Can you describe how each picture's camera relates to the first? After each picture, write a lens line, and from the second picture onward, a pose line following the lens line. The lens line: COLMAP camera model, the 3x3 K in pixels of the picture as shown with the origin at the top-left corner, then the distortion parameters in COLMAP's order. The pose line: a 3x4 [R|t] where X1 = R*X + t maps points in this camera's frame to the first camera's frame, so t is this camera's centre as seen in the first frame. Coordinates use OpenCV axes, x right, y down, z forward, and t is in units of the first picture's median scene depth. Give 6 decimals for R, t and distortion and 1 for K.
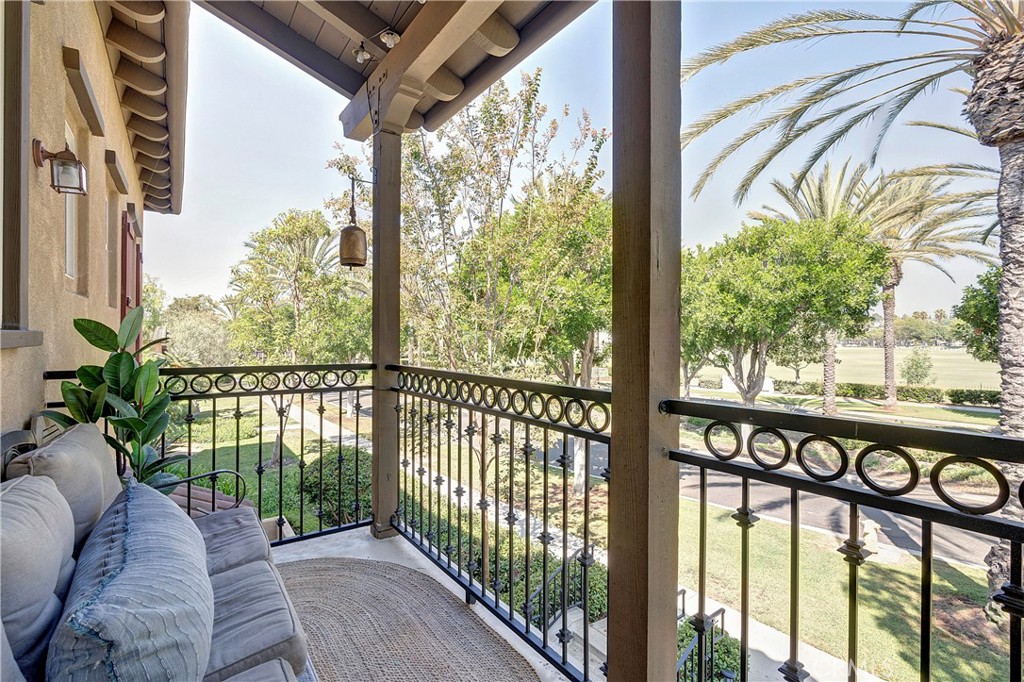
lens RADIAL K [[465.6, 0, 506.5], [0, 465.6, 332.5], [0, 0, 1]] dist [-0.004546, 0.000159]
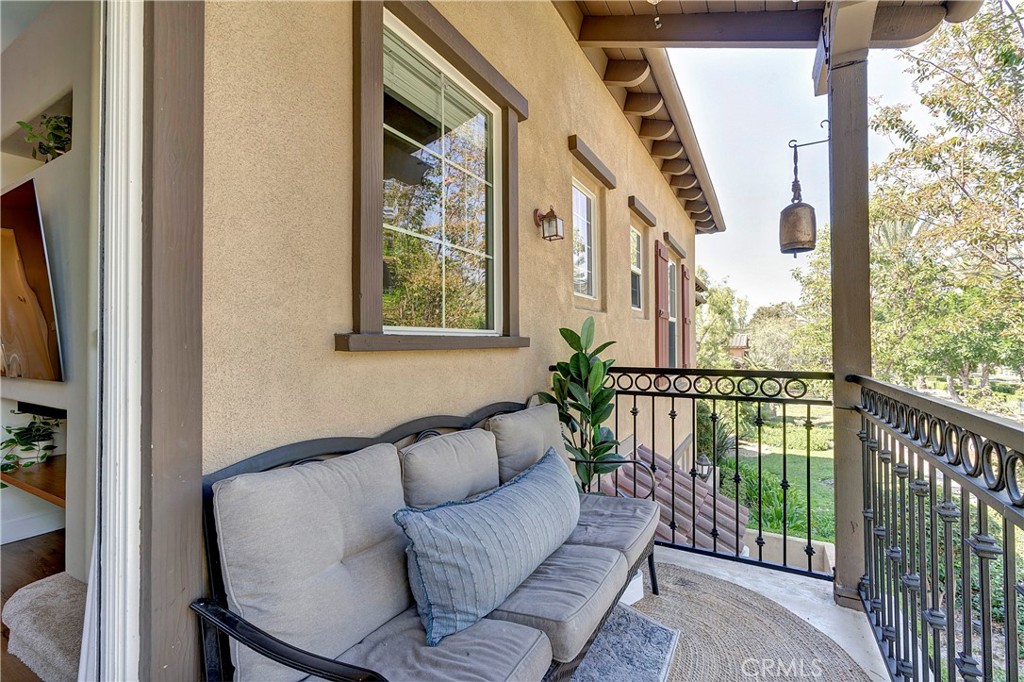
lens RADIAL K [[465.6, 0, 506.5], [0, 465.6, 332.5], [0, 0, 1]] dist [-0.004546, 0.000159]
pose [[0.413085, -0.029920, -0.910201, 0.087517], [0.017706, 0.999535, -0.024821, 0.004706], [0.910520, -0.005863, 0.413423, 0.085204]]
